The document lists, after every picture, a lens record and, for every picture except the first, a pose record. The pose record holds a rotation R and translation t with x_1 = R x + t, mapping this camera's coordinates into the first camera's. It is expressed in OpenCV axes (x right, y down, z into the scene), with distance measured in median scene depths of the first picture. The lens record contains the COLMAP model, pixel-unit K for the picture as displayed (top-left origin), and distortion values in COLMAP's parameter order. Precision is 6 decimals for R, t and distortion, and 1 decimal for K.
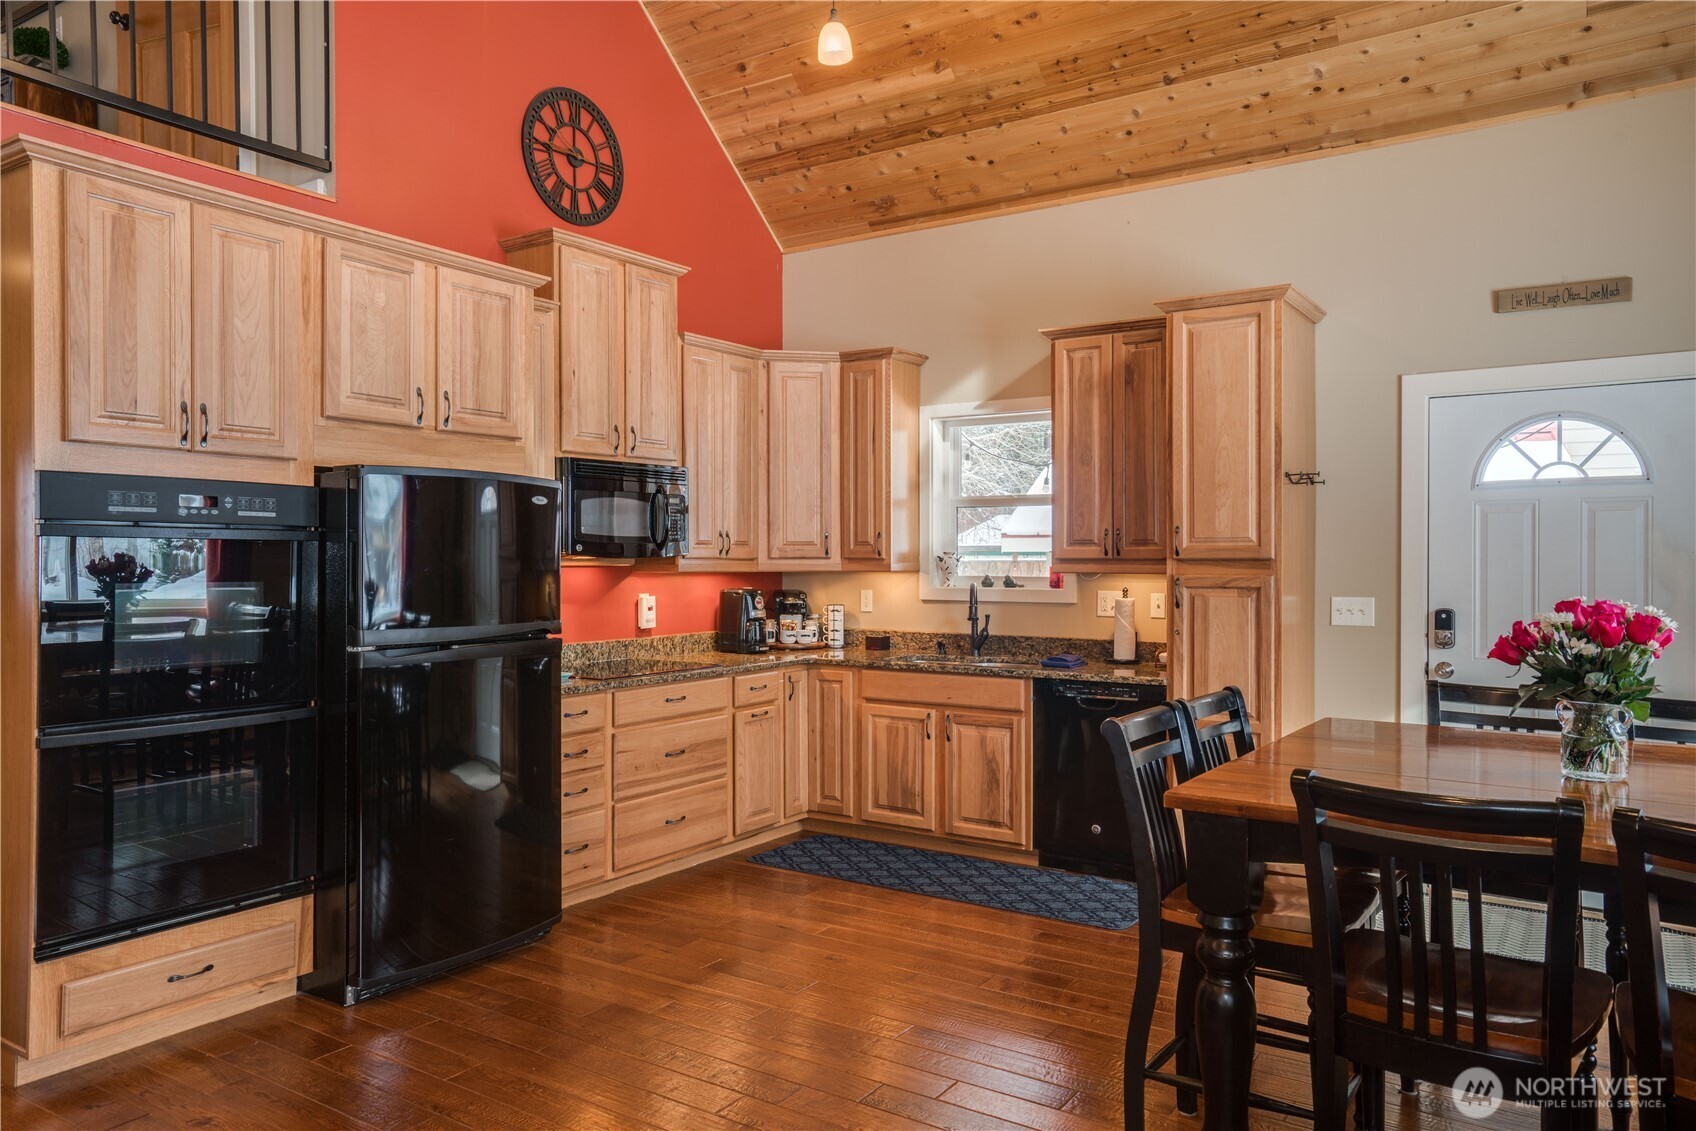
lens RADIAL K [[1162.5, 0, 844.1], [0, 1162.5, 562.6], [0, 0, 1]] dist [-0.006823, 0.029701]
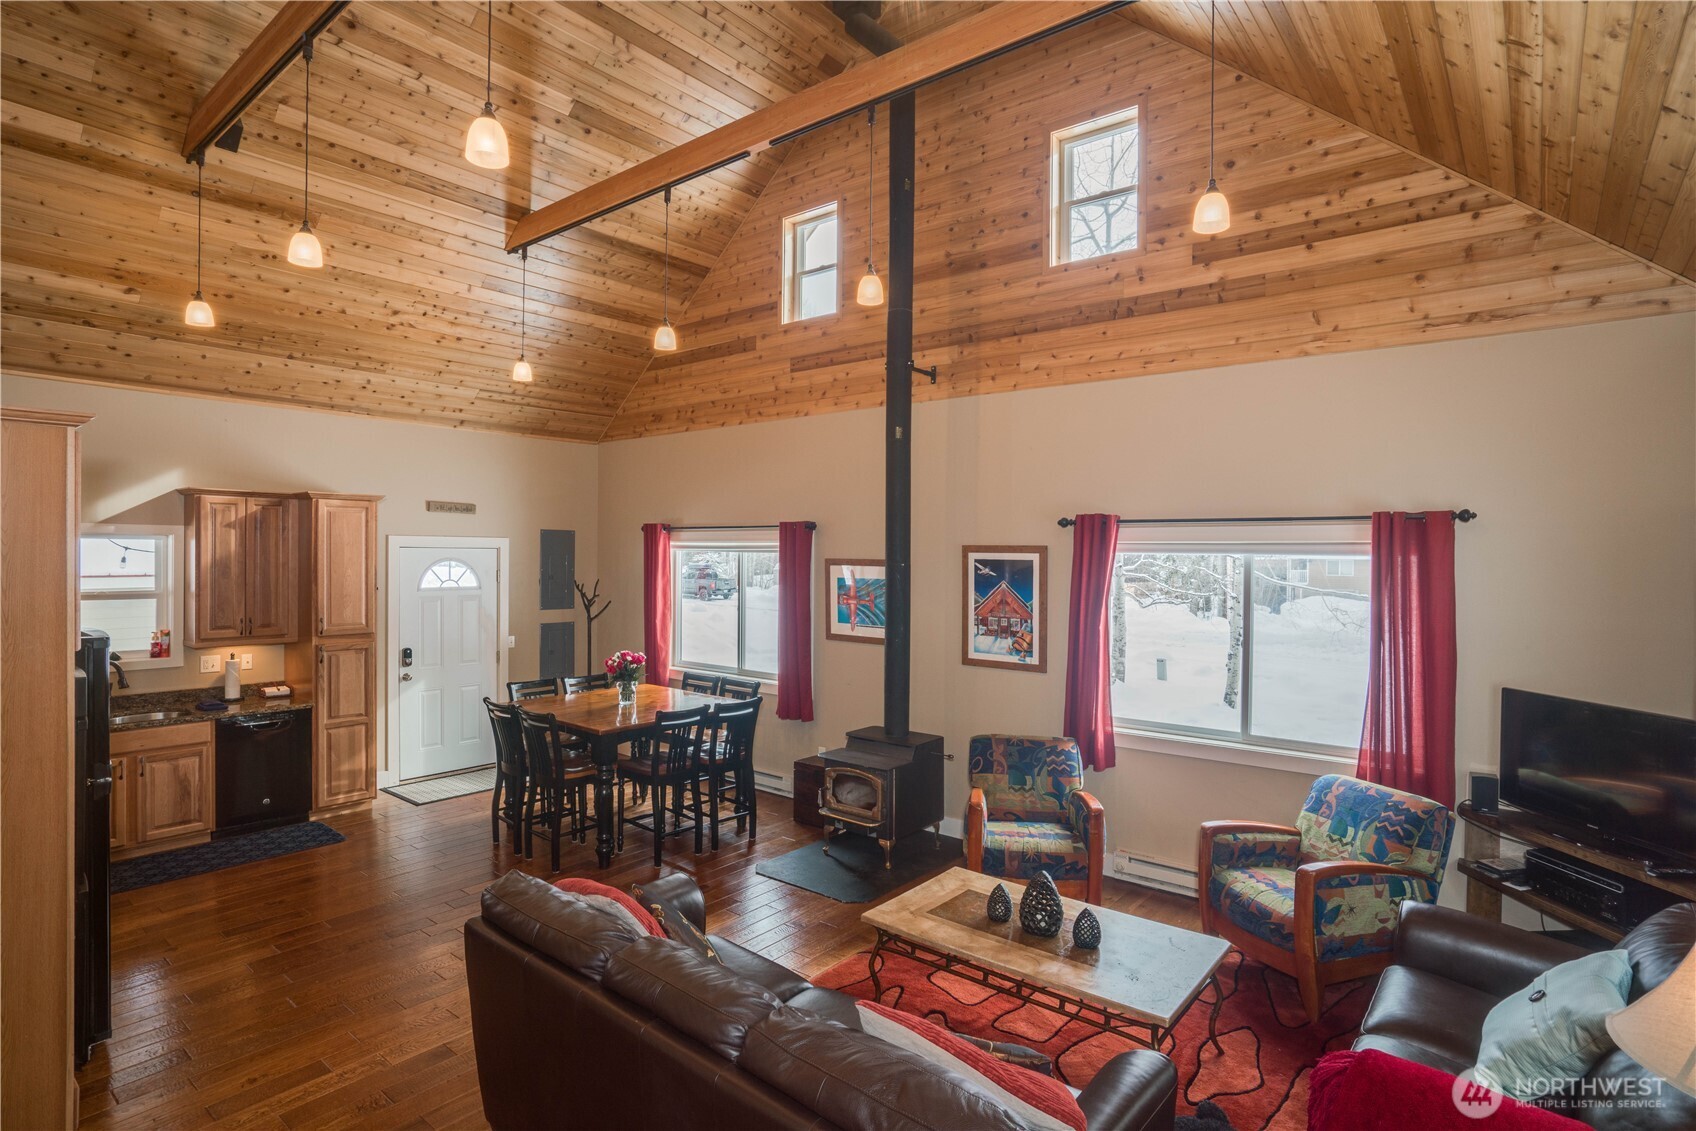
lens RADIAL K [[896.0, 0, 799.1], [0, 896.0, 562.1], [0, 0, 1]] dist [0.024466, 0.000248]
pose [[0.141340, -0.008827, 0.989922, -0.906737], [-0.006467, 0.999931, 0.009840, -0.124607], [-0.989940, -0.007792, 0.141273, 0.061203]]
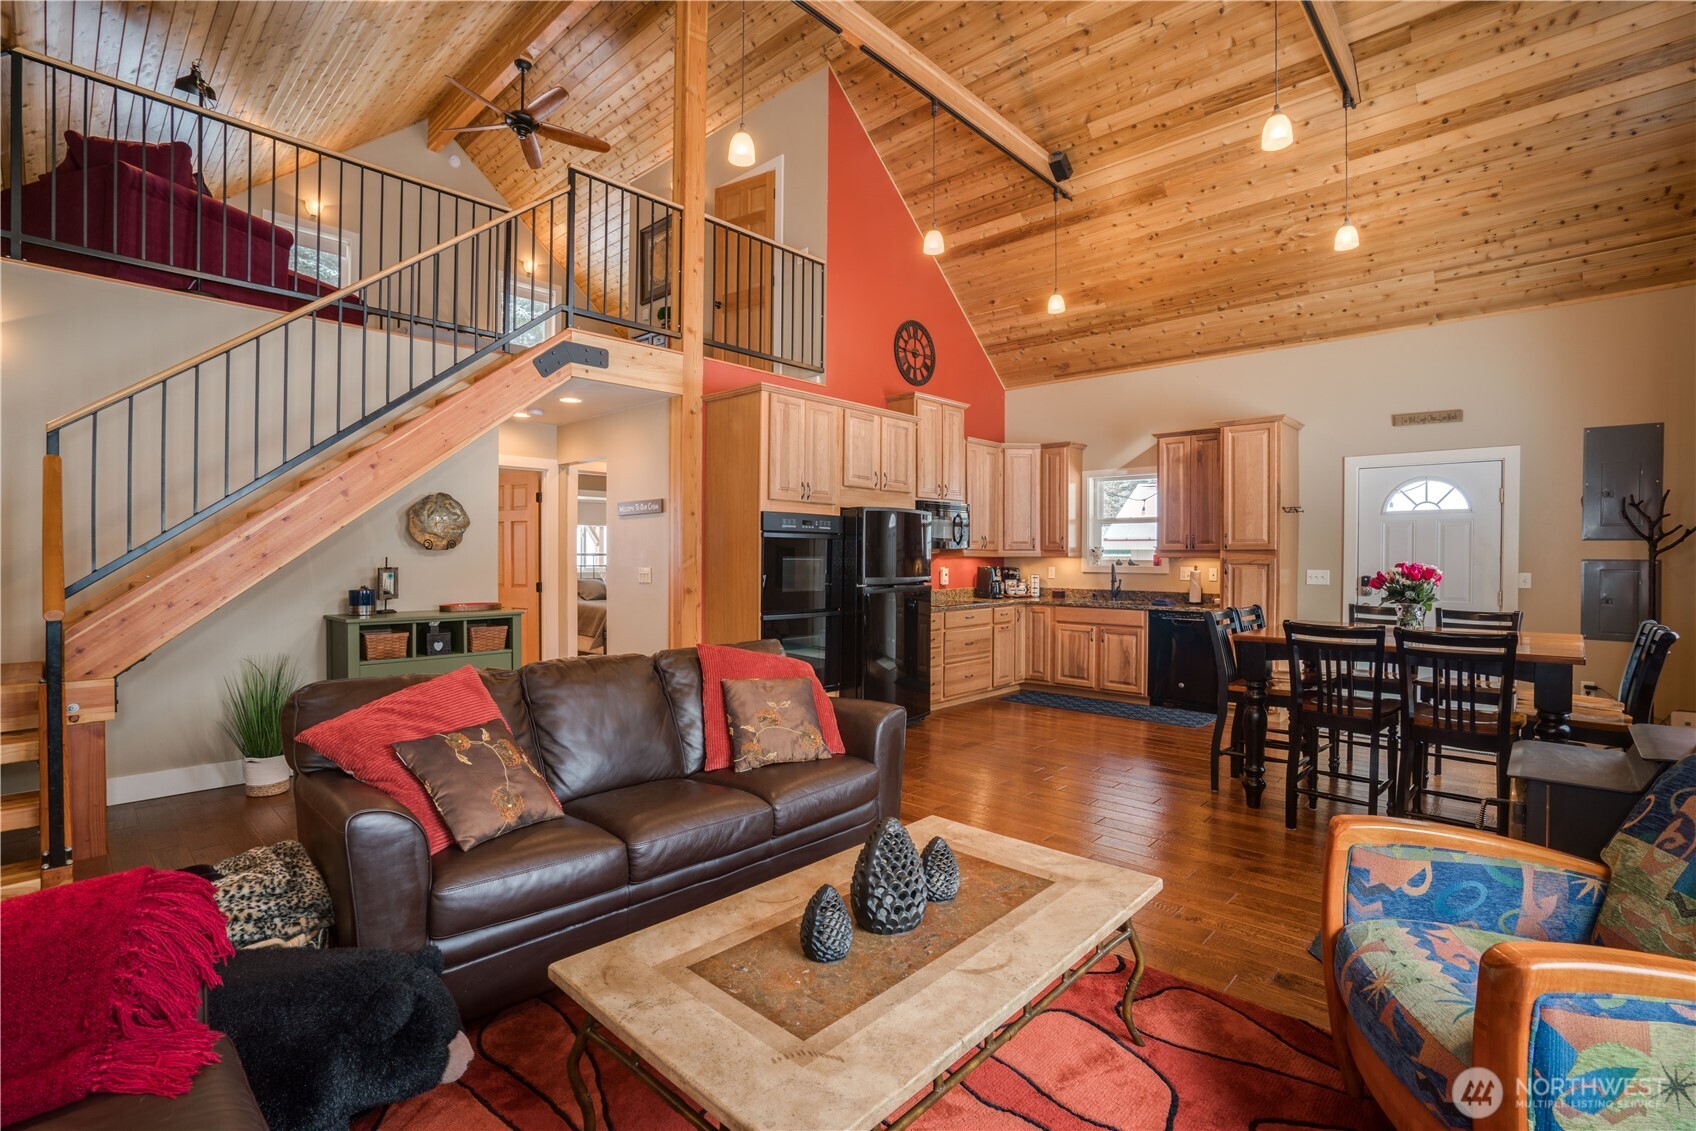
lens RADIAL K [[774.7, 0, 844.7], [0, 774.7, 563.2], [0, 0, 1]] dist [-0.064271, 0.026816]
pose [[0.987227, 0.005838, -0.159213, -0.139346], [-0.004887, 0.999968, 0.006367, 0.013382], [0.159245, -0.005508, 0.987224, -0.369557]]
